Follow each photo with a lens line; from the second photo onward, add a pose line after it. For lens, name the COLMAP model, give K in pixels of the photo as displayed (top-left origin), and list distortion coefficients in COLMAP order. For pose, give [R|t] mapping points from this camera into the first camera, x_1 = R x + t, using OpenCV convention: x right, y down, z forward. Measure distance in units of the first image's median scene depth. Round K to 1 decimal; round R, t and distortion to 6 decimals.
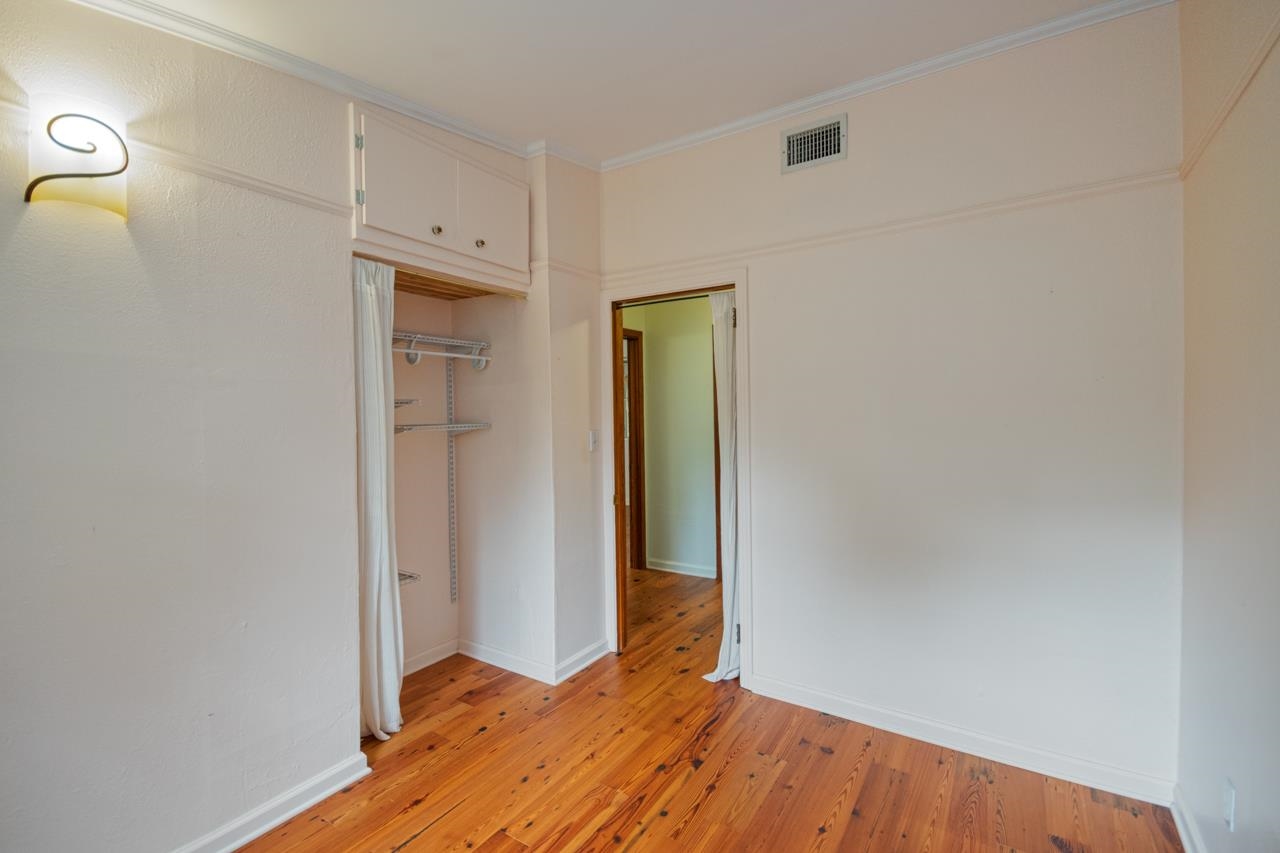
lens RADIAL K [[569.0, 0, 640.0], [0, 569.0, 426.5], [0, 0, 1]] dist [0.022496, -0.012867]
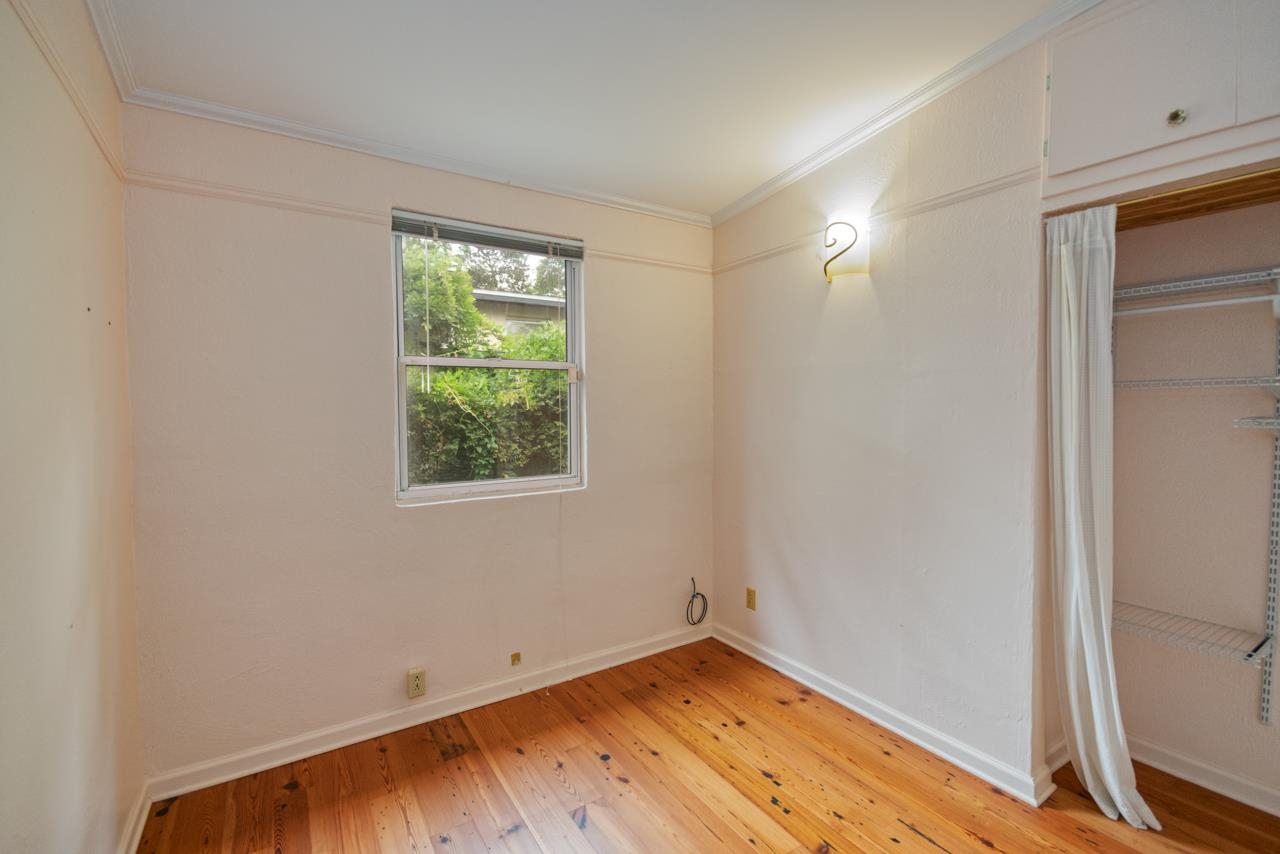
lens RADIAL K [[569.0, 0, 640.0], [0, 569.0, 427.0], [0, 0, 1]] dist [0.022496, -0.012867]
pose [[-0.408851, 0.052394, -0.911096, 0.579278], [-0.016076, 0.997782, 0.064593, -0.027449], [0.912460, 0.041055, -0.407102, 0.822091]]
